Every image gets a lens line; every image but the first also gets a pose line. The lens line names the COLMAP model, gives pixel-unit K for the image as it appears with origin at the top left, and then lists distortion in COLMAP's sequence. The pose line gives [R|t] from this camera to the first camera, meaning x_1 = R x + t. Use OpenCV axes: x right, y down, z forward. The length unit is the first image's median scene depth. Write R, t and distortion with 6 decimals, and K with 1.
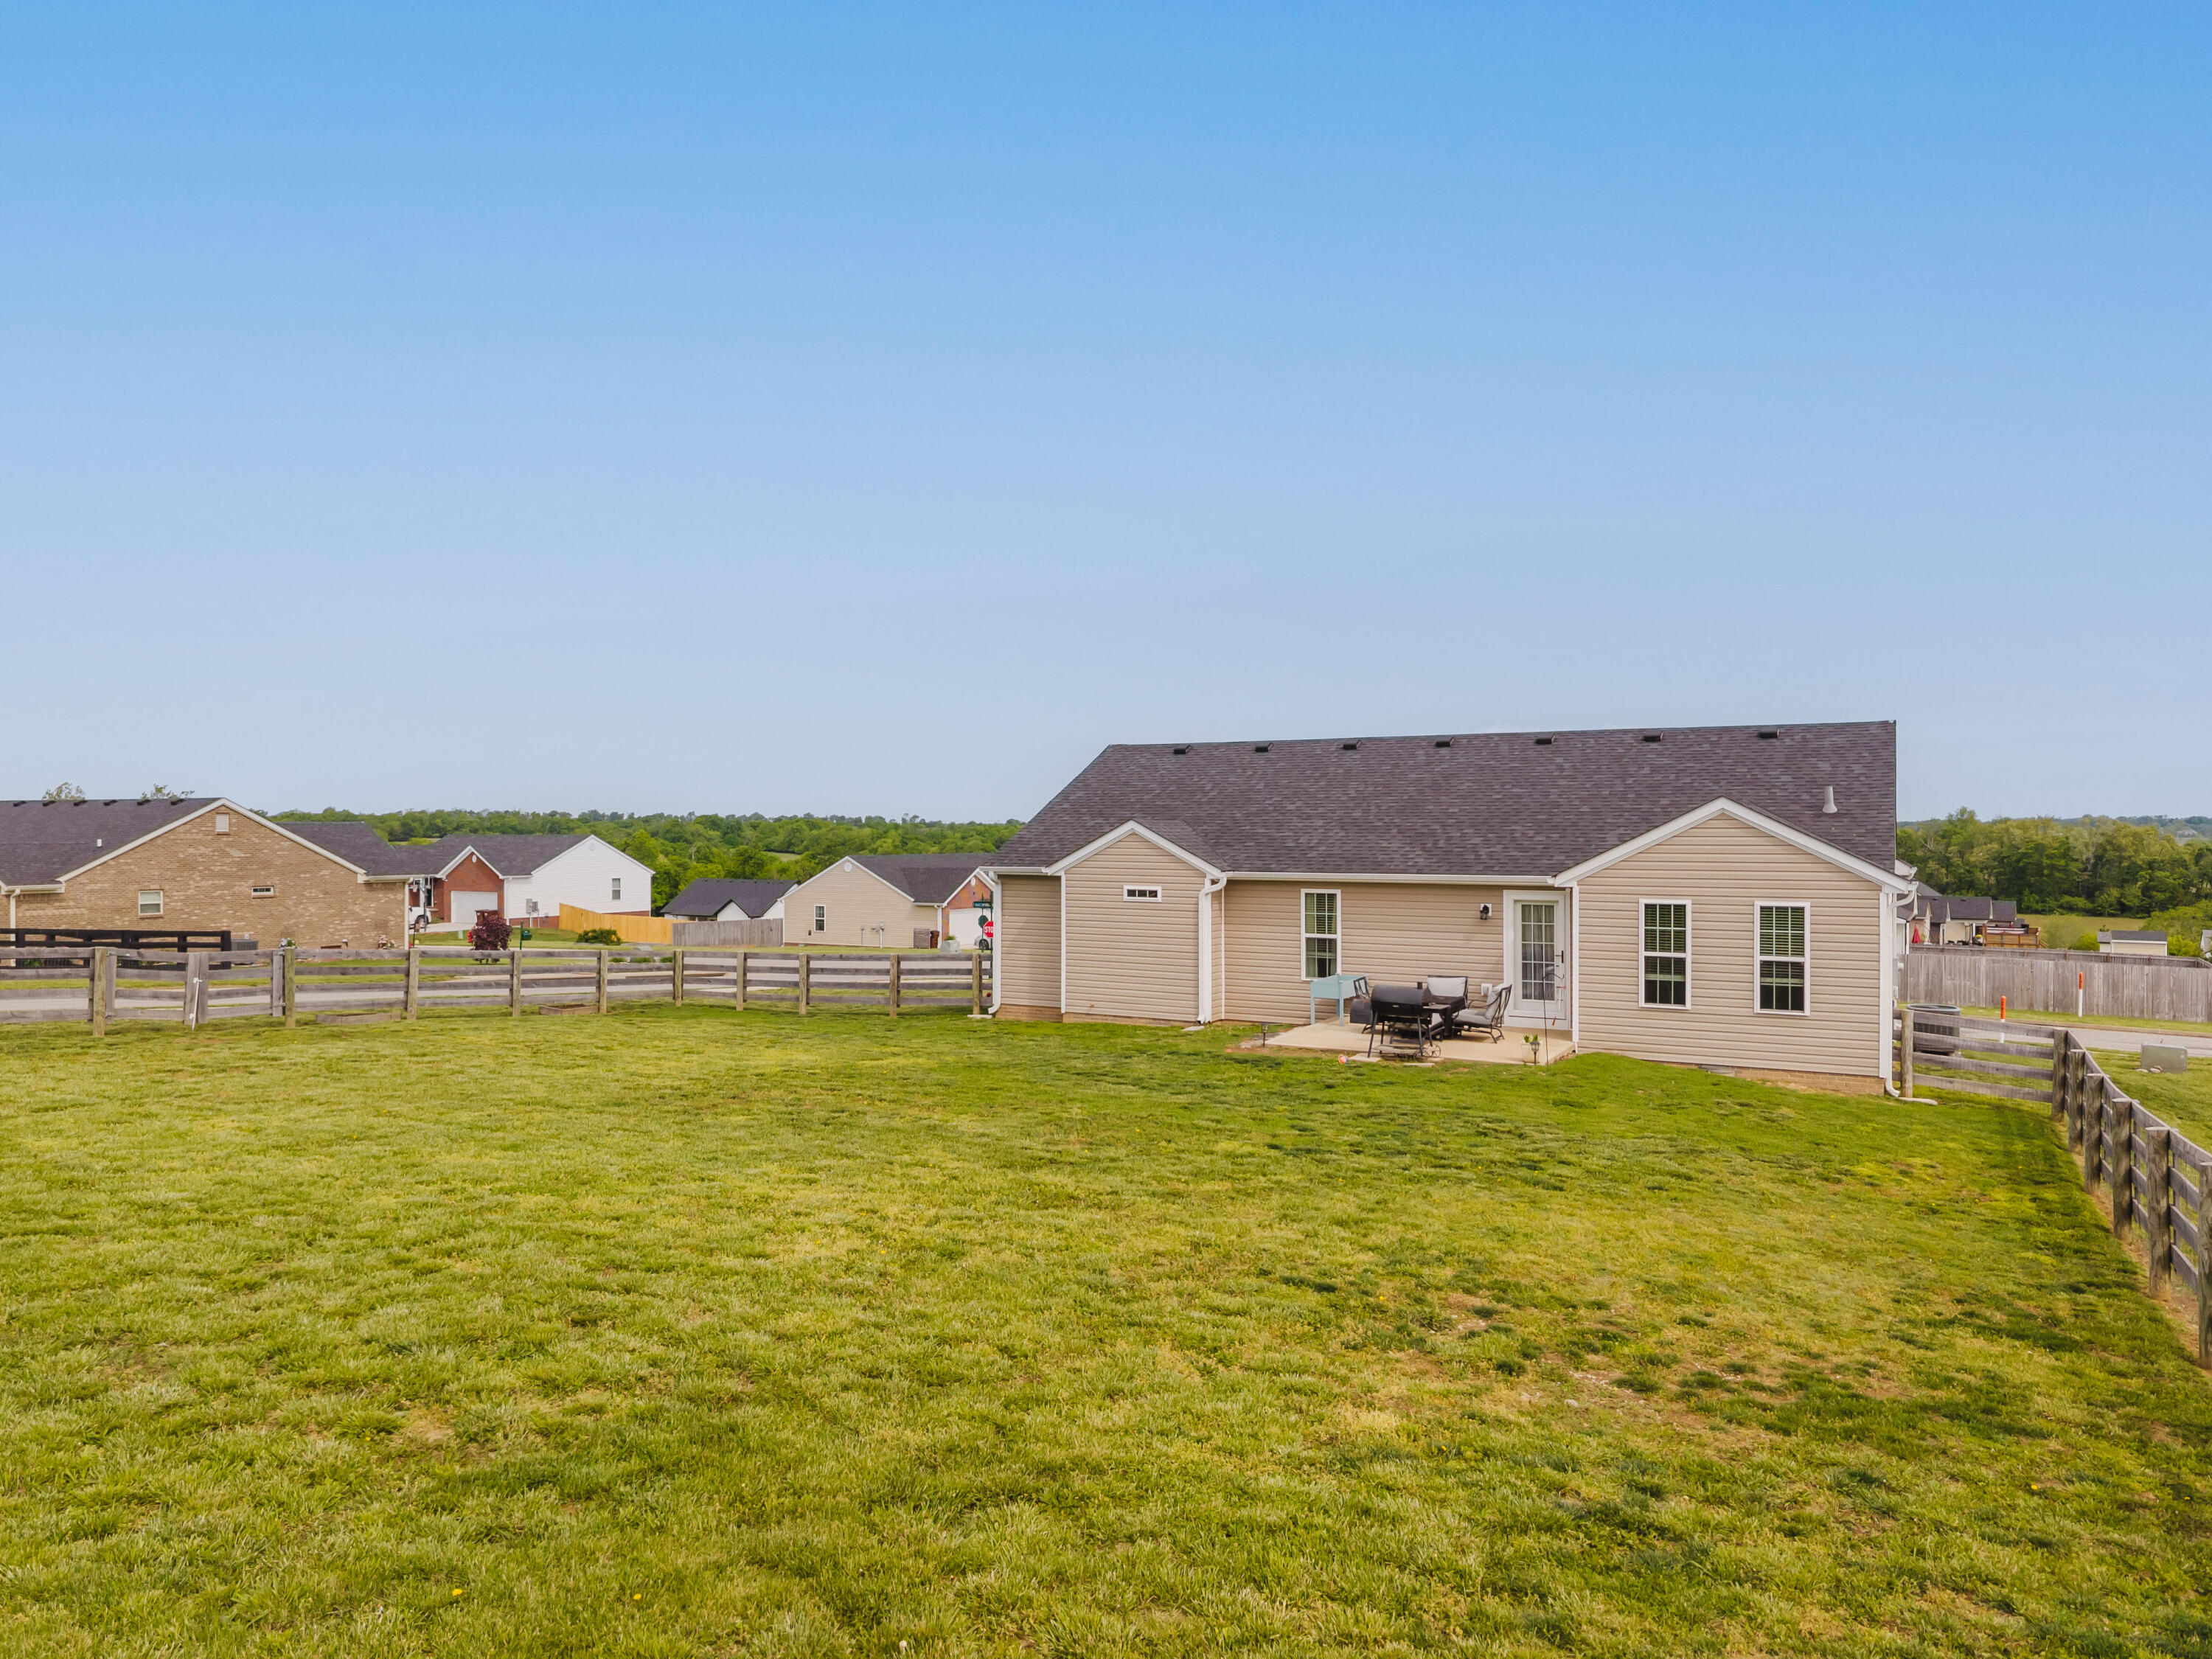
lens RADIAL K [[1513.3, 0, 1114.0], [0, 1513.3, 831.5], [0, 0, 1]] dist [0.043355, -0.008265]
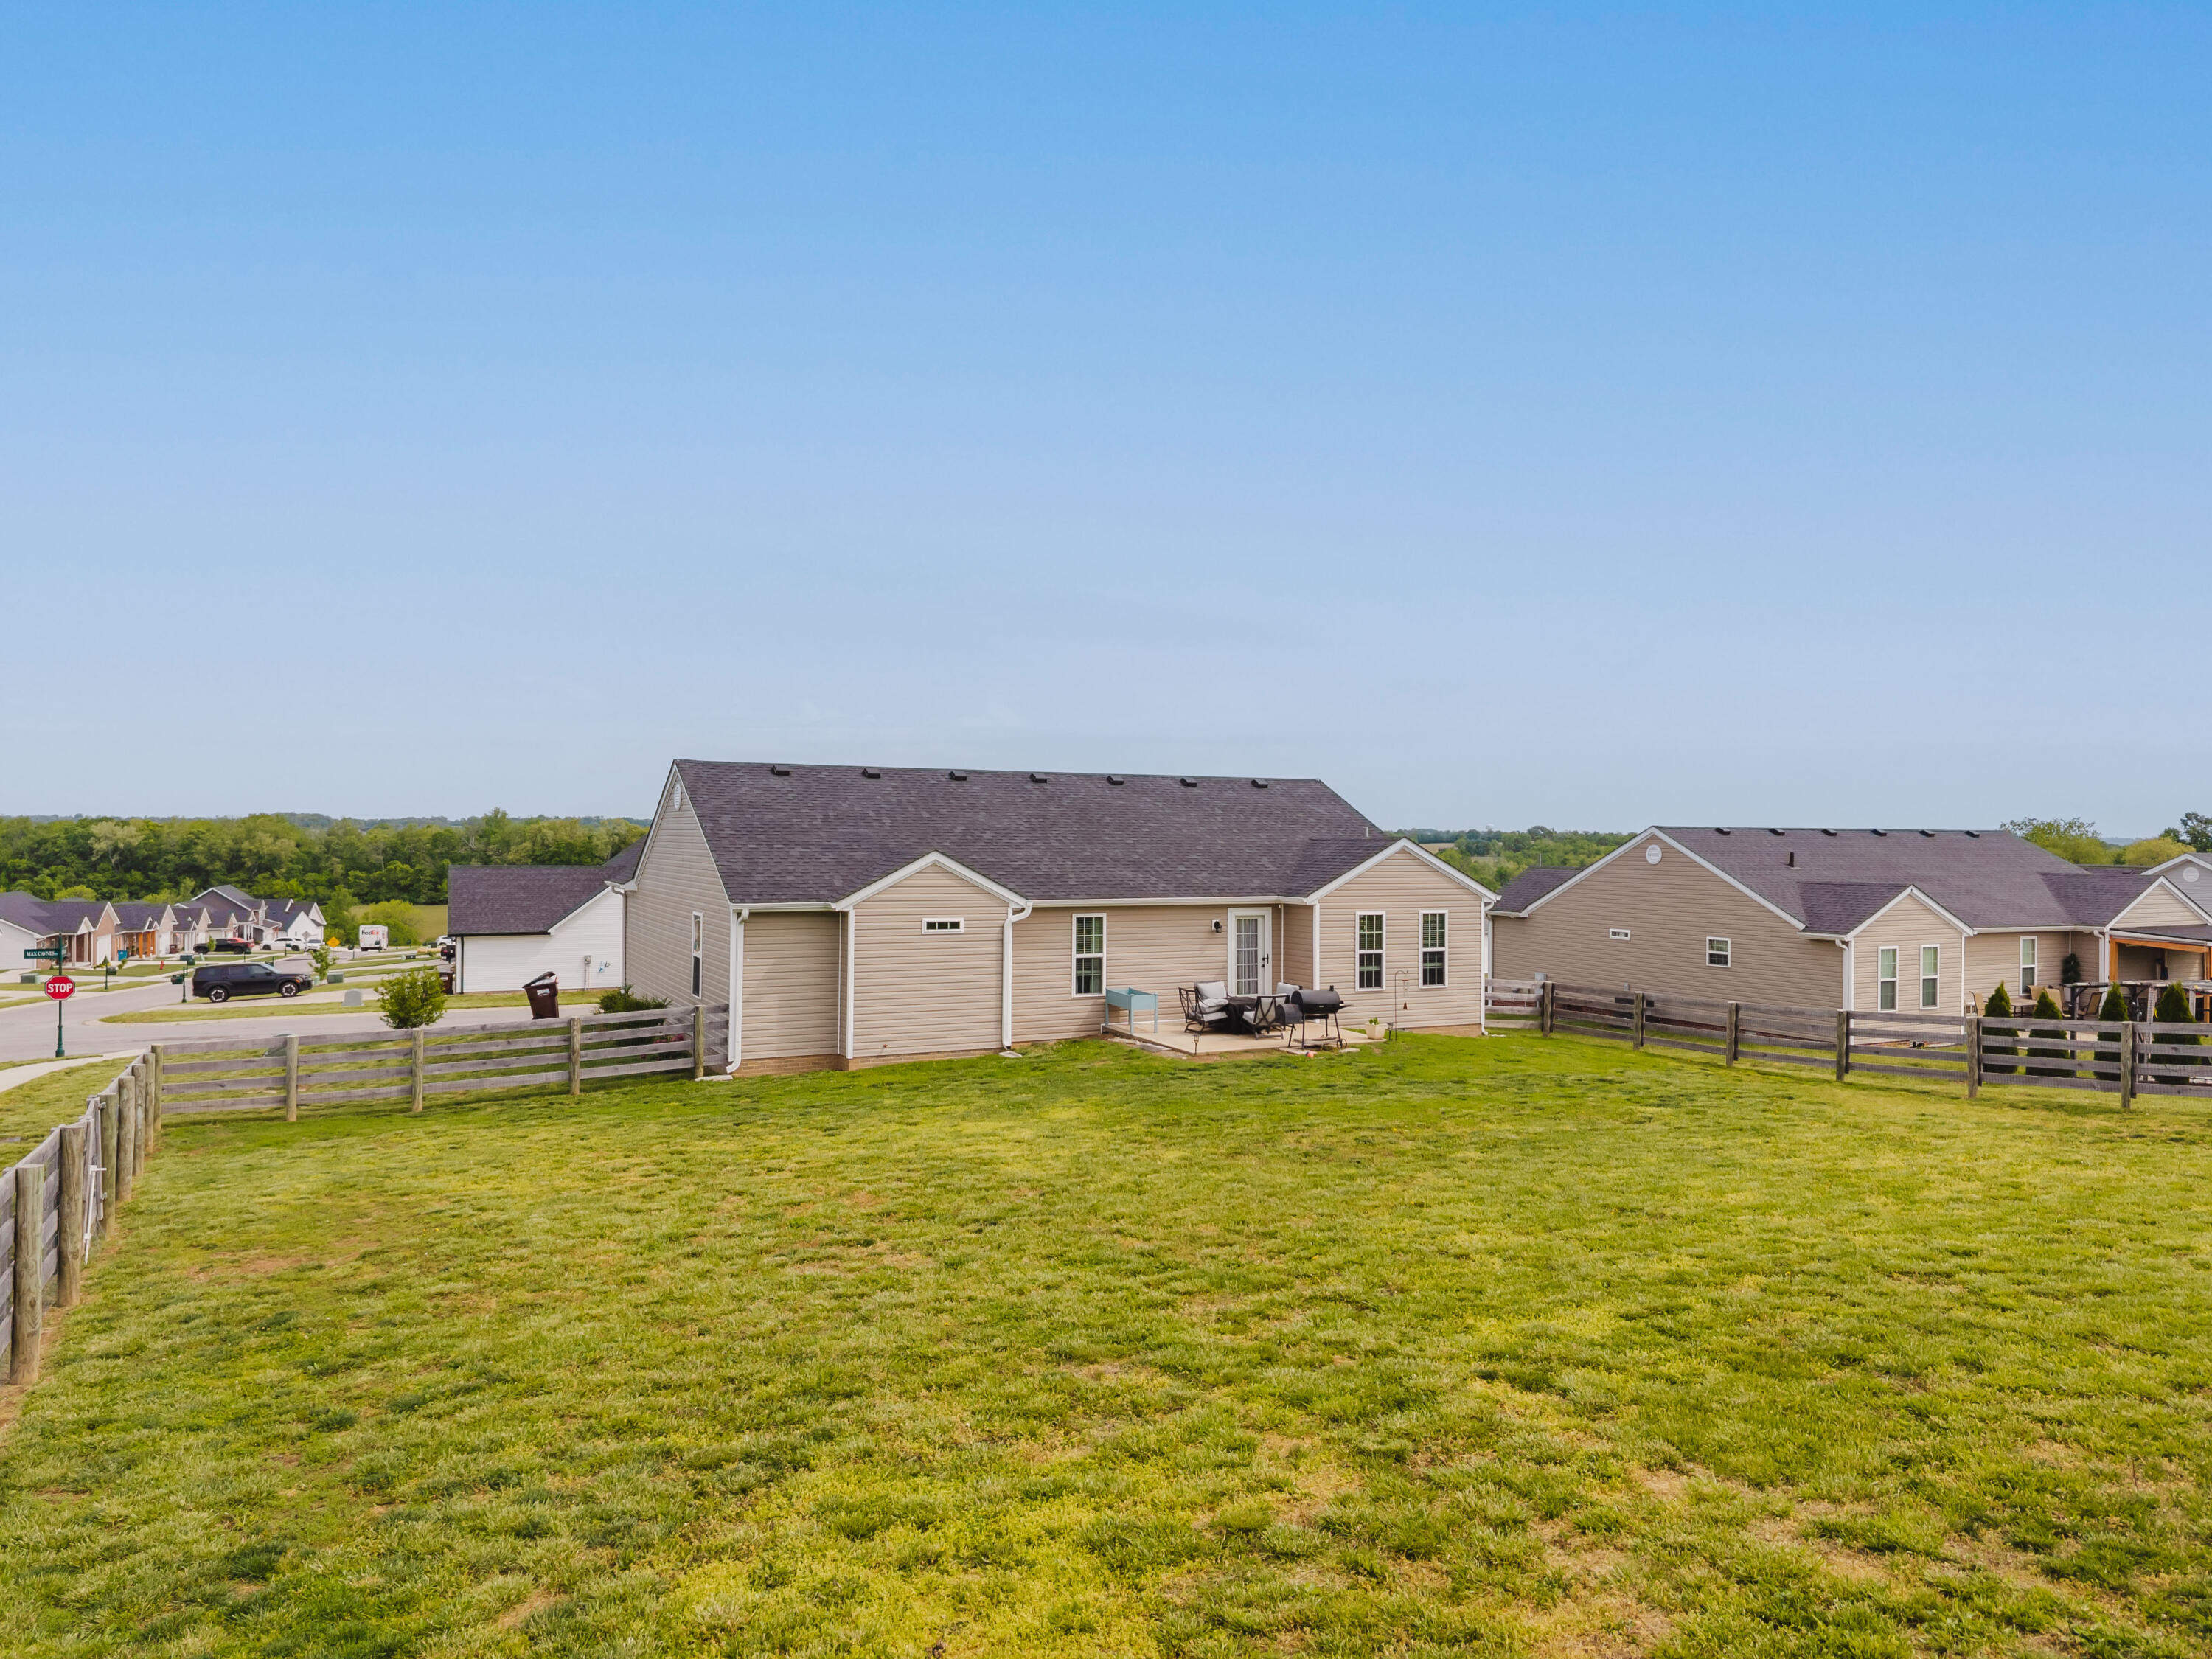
lens RADIAL K [[1513.3, 0, 1115.0], [0, 1513.3, 831.4], [0, 0, 1]] dist [0.043355, -0.008265]
pose [[0.559288, 0.003046, 0.828968, -0.759027], [-0.005964, 0.999982, 0.000349, -0.021836], [-0.828952, -0.005139, 0.559296, 0.370874]]
